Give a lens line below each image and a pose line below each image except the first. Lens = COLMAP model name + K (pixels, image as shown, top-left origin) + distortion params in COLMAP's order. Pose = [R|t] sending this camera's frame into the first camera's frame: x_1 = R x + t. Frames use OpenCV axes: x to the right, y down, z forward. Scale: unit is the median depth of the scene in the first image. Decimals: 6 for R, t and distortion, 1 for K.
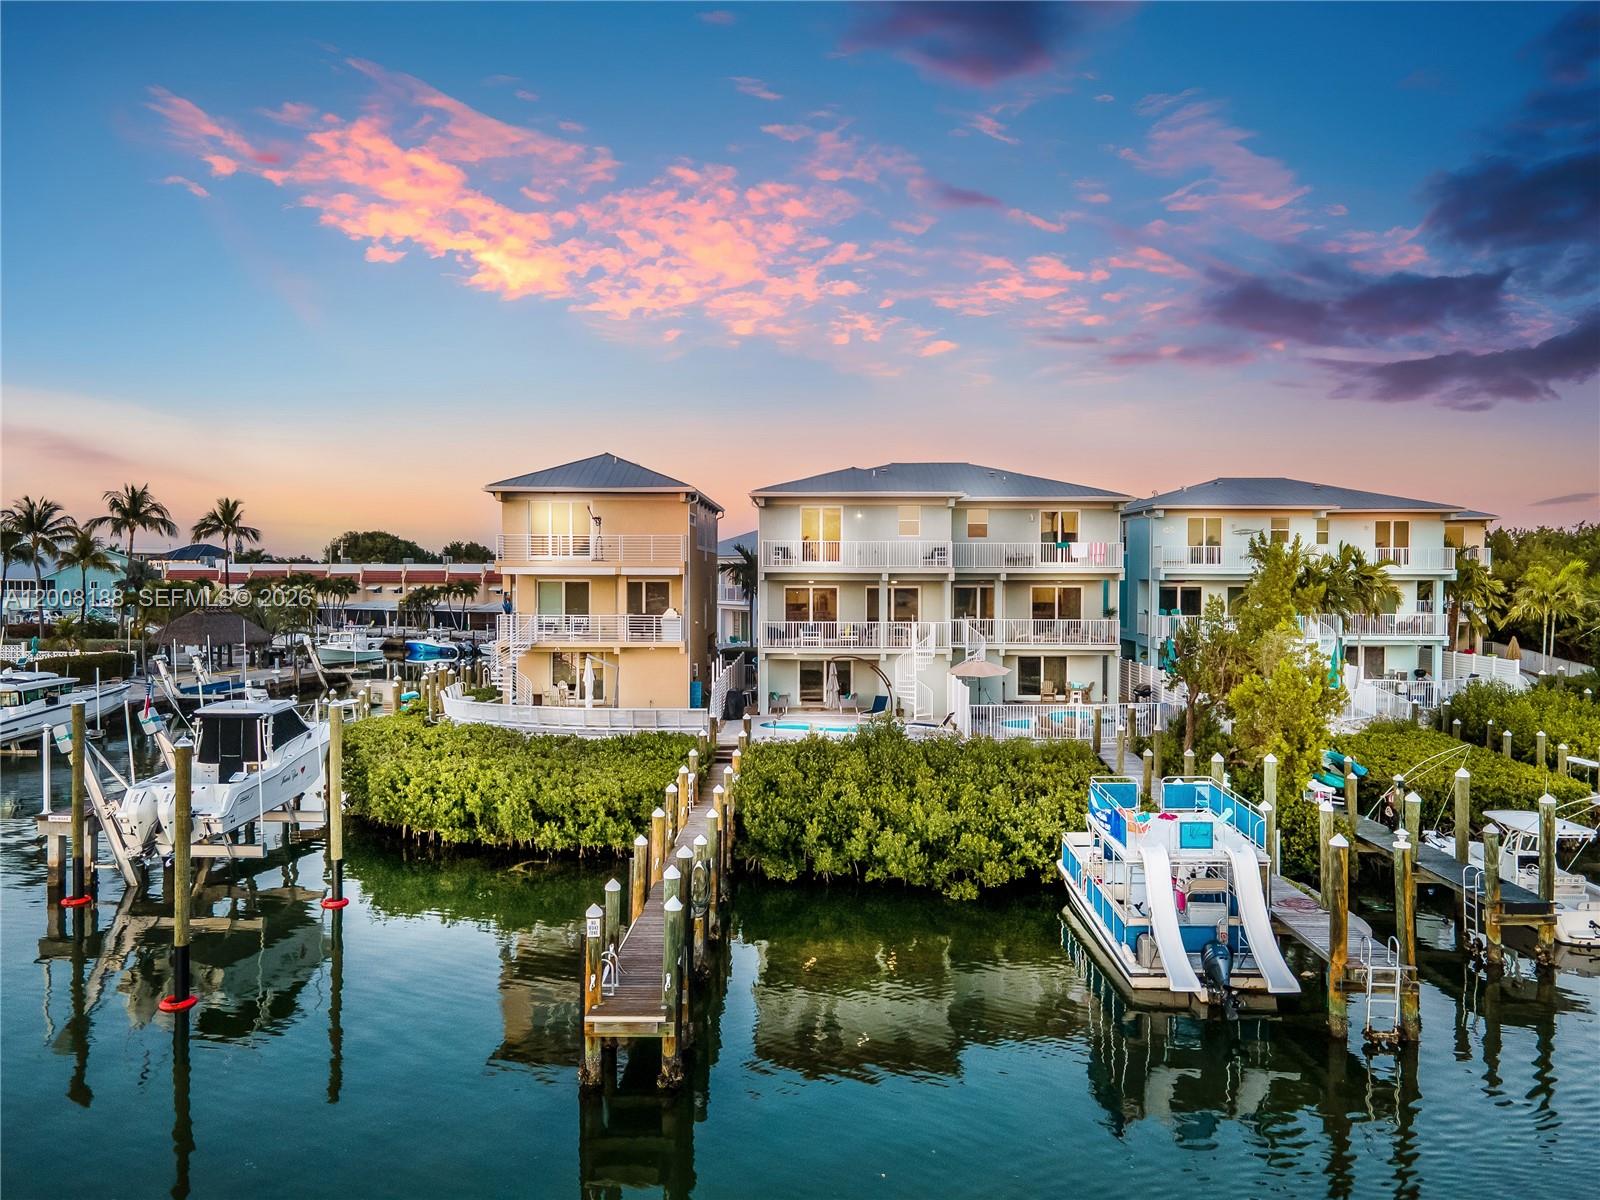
lens RADIAL K [[1150.3, 0, 800.0], [0, 1150.3, 600.0], [0, 0, 1]] dist [0.009854, 0.039715]
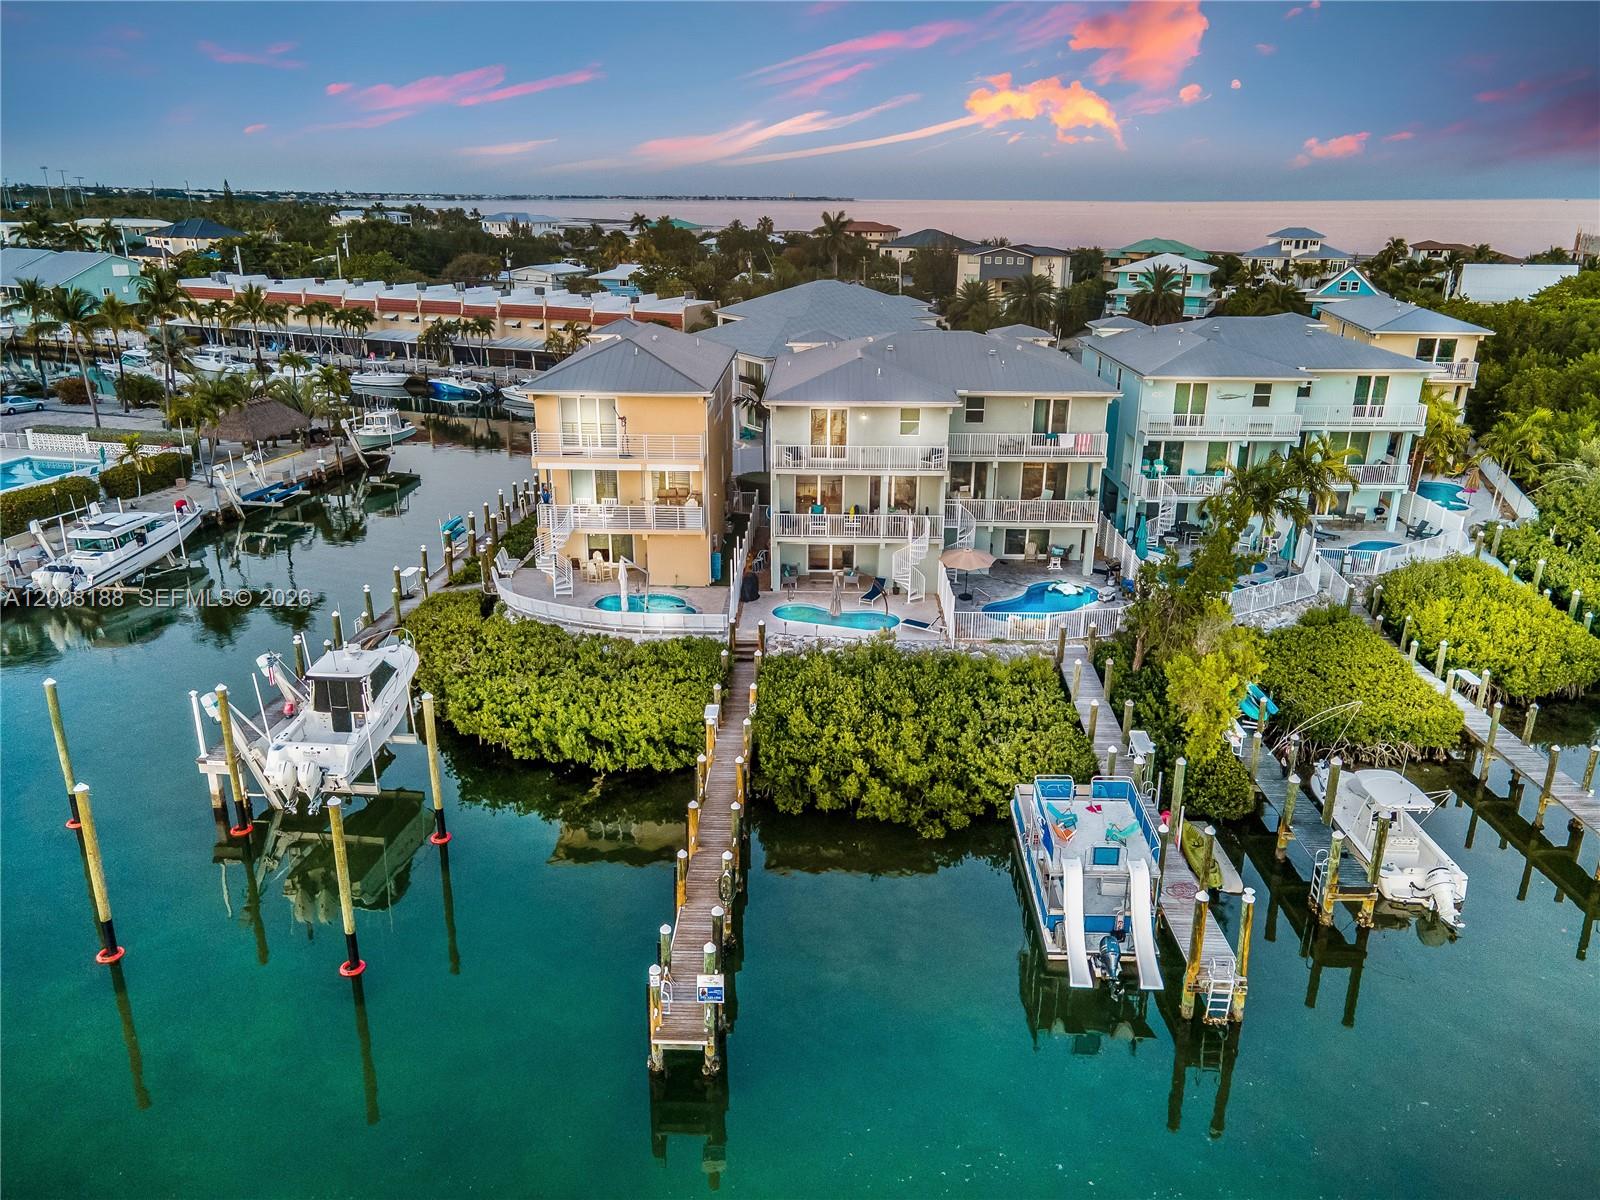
lens RADIAL K [[1141.2, 0, 800.0], [0, 1141.2, 600.0], [0, 0, 1]] dist [0.023590, 0.005062]
pose [[0.999914, 0.008144, -0.010302, 0.004243], [-0.004628, 0.952683, 0.303930, -0.268951], [0.012290, -0.303856, 0.952639, -0.088793]]
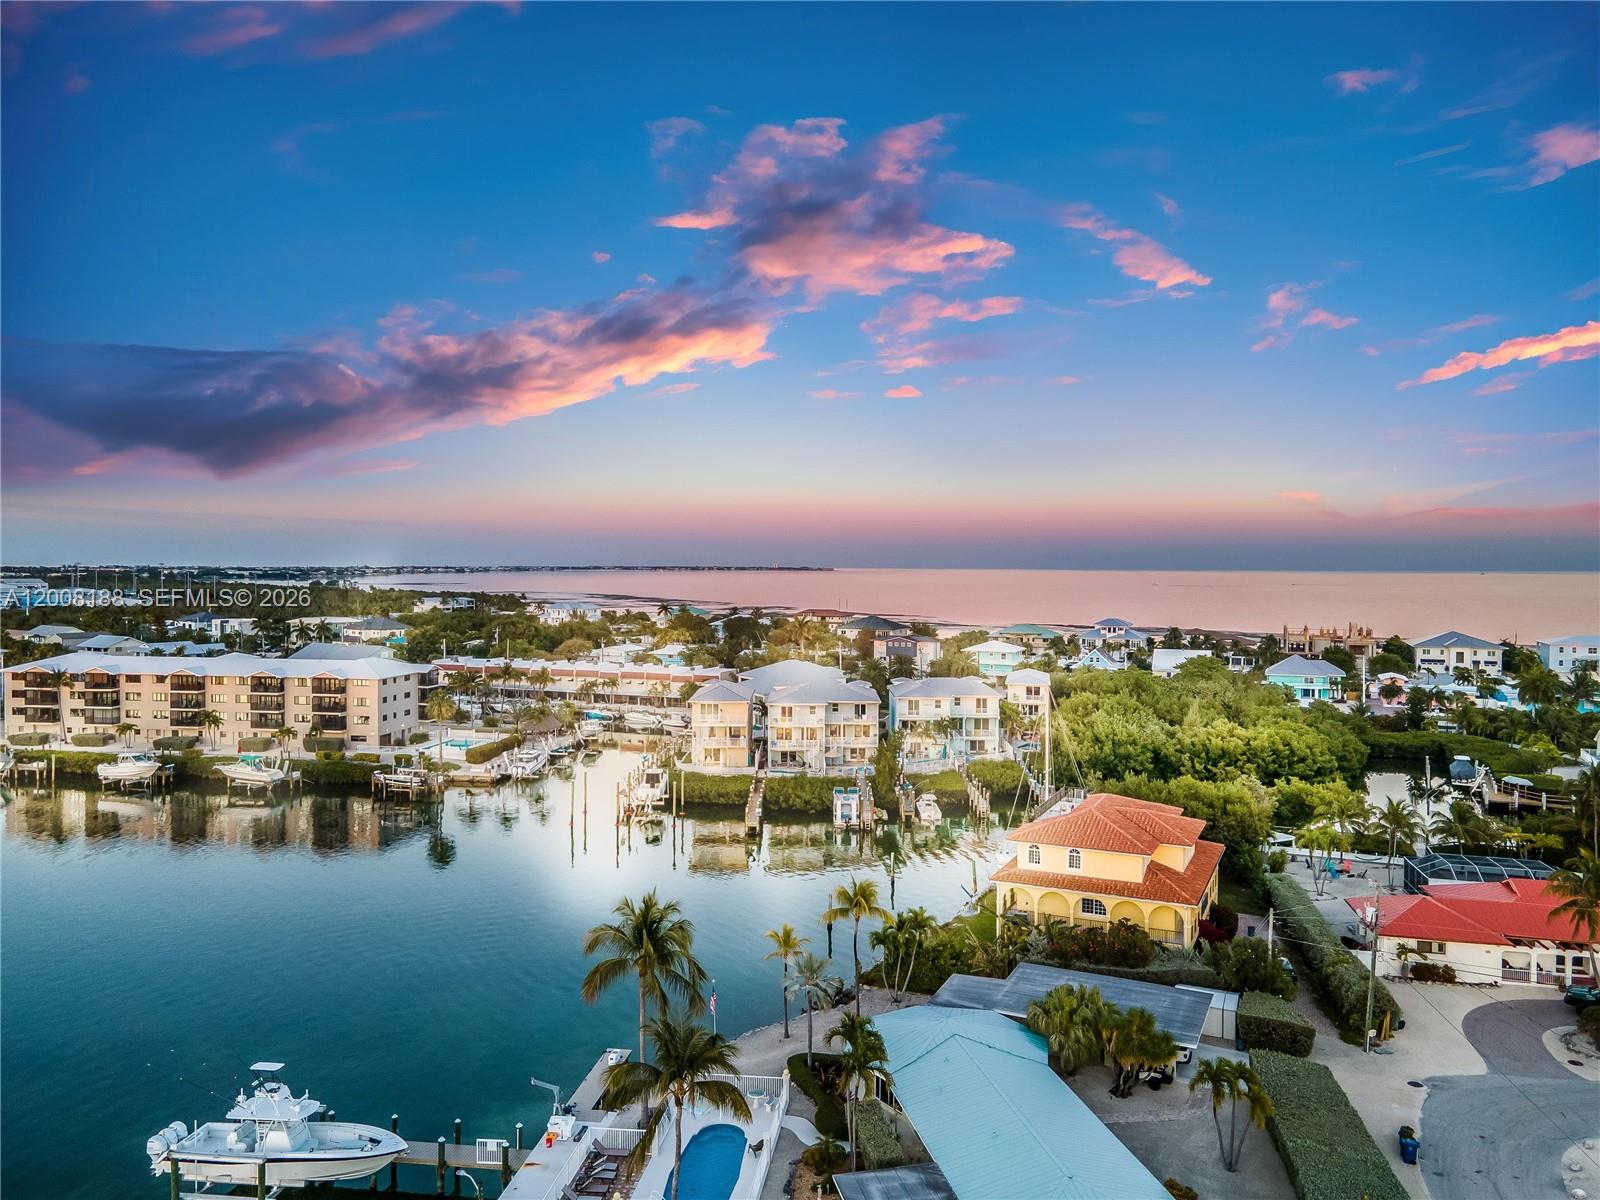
lens RADIAL K [[1115.5, 0, 800.0], [0, 1115.5, 600.0], [0, 0, 1]] dist [0.108840, 0.000645]
pose [[0.999997, 0.001331, 0.002026, 0.057645], [-0.001330, 0.999999, -0.000702, -0.450815], [-0.002027, 0.000700, 0.999998, -2.649579]]
